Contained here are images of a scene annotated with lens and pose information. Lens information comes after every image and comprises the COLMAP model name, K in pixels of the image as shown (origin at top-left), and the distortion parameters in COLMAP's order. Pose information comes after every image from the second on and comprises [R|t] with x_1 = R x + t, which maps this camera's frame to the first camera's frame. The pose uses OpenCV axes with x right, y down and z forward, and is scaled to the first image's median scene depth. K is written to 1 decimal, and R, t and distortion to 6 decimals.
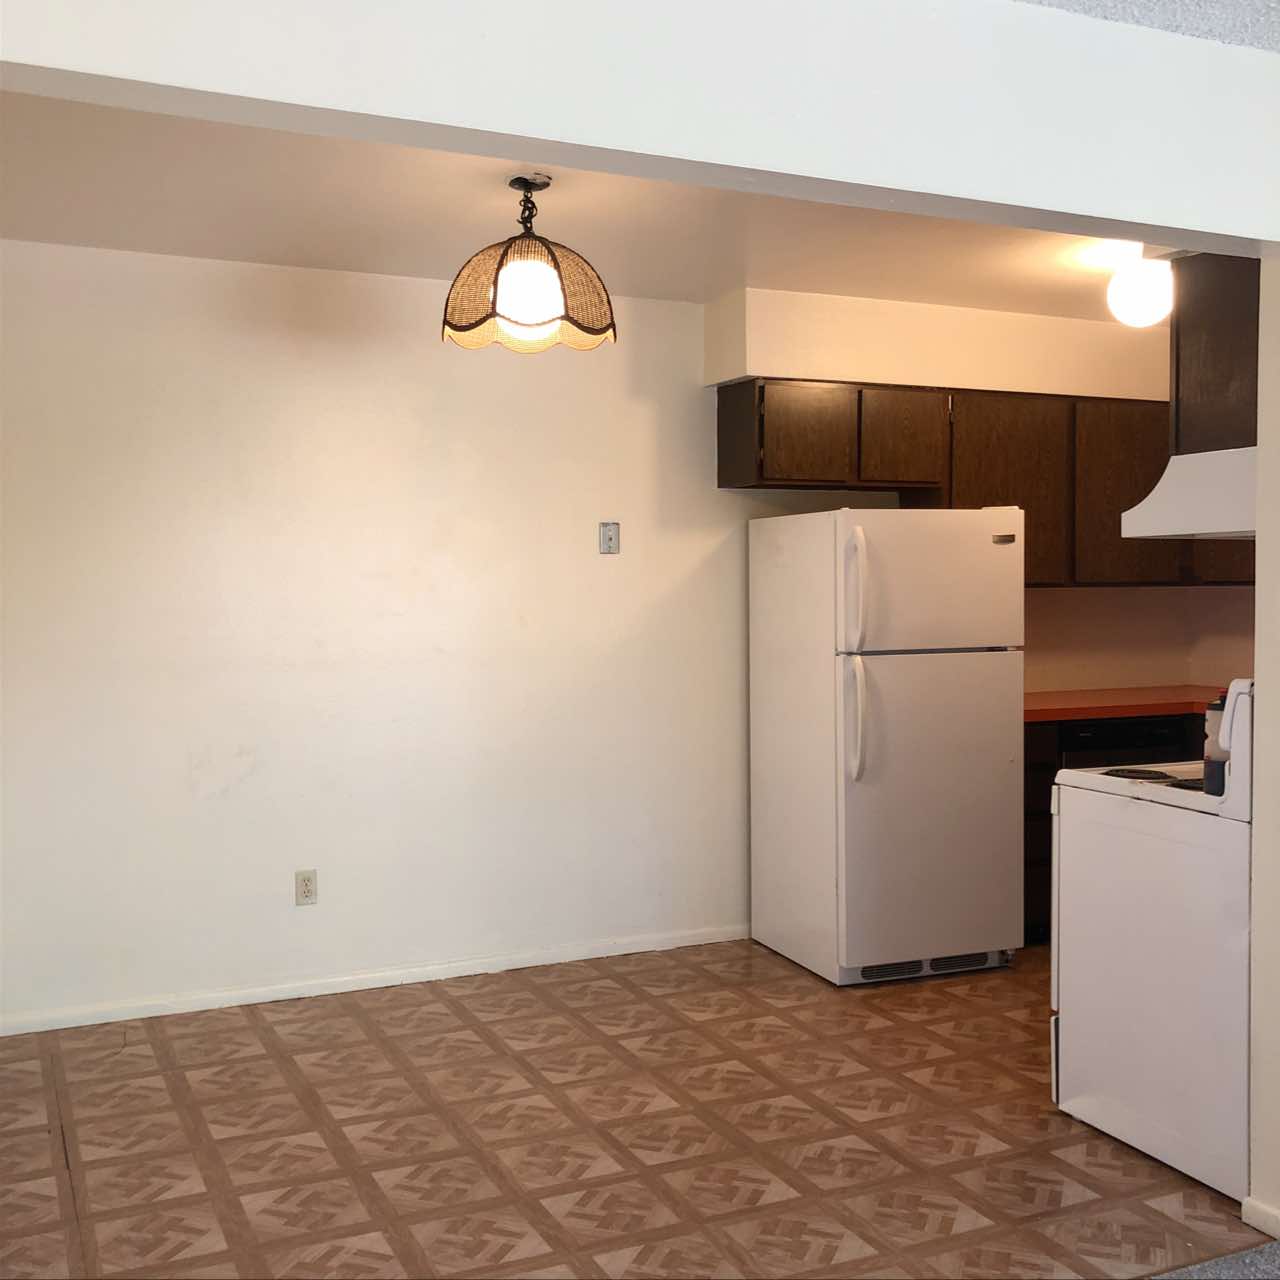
lens RADIAL K [[1190.3, 0, 642.0], [0, 1190.3, 630.0], [0, 0, 1]] dist [0.011081, 0.022136]
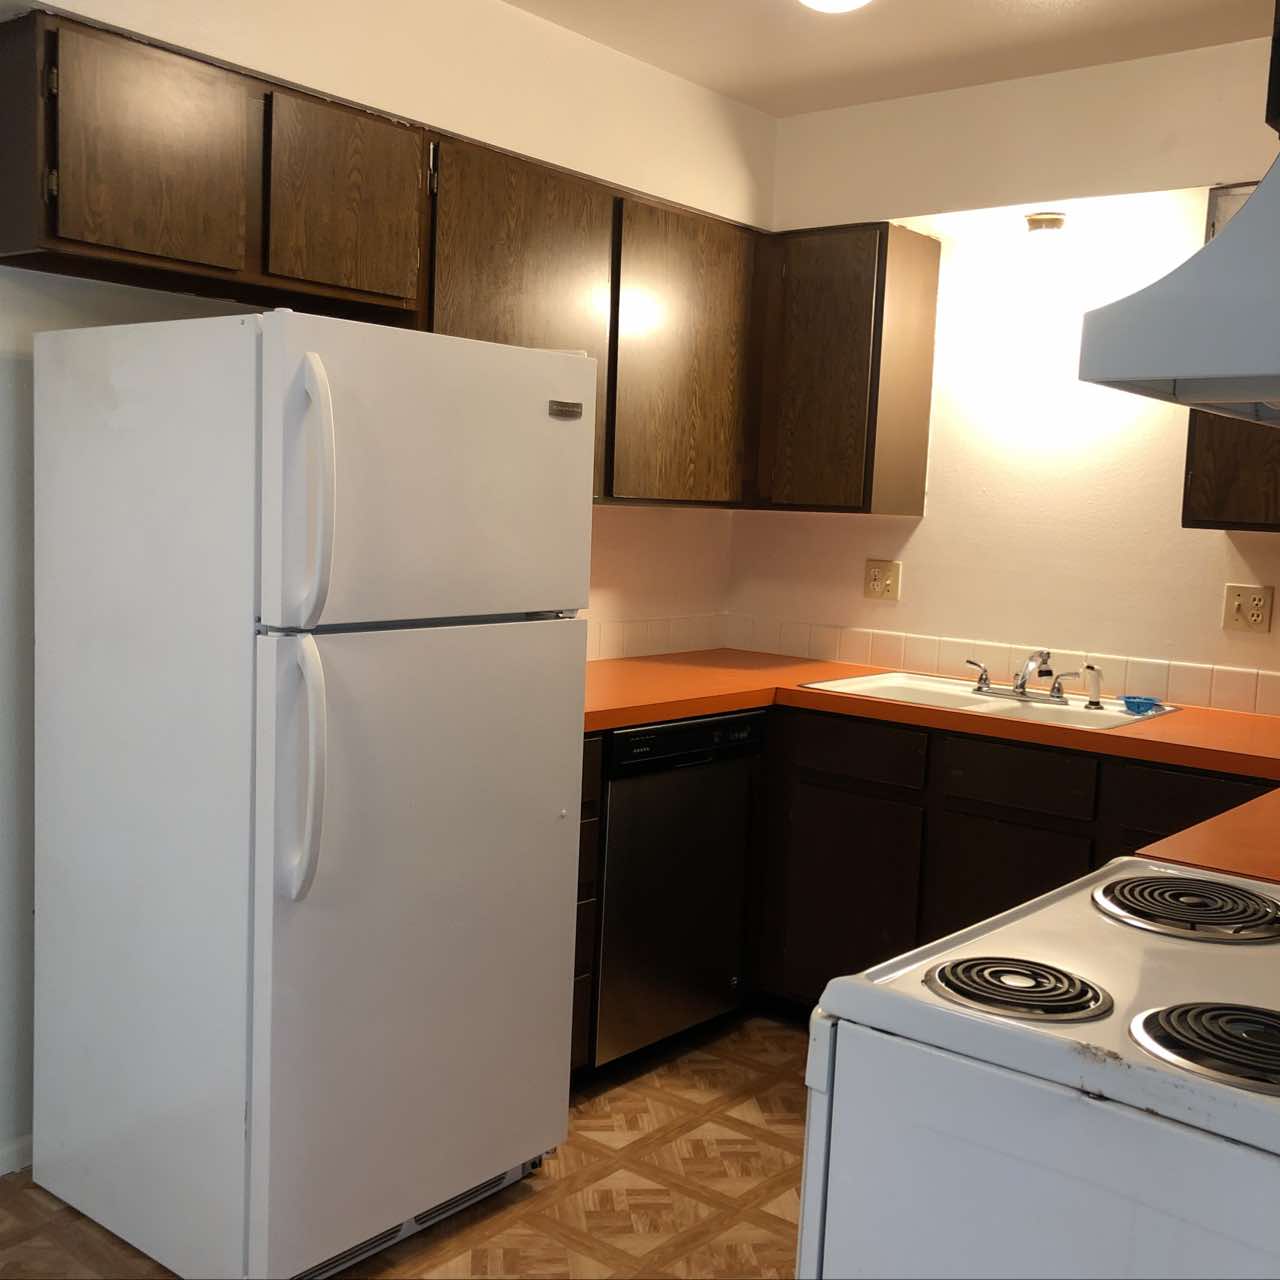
lens RADIAL K [[1190.3, 0, 642.0], [0, 1190.3, 630.0], [0, 0, 1]] dist [0.011081, 0.022136]
pose [[0.829966, -0.012870, 0.557666, 0.027231], [-0.035904, 0.996428, 0.076432, -0.017267], [-0.556658, -0.083458, 0.826539, 0.469773]]
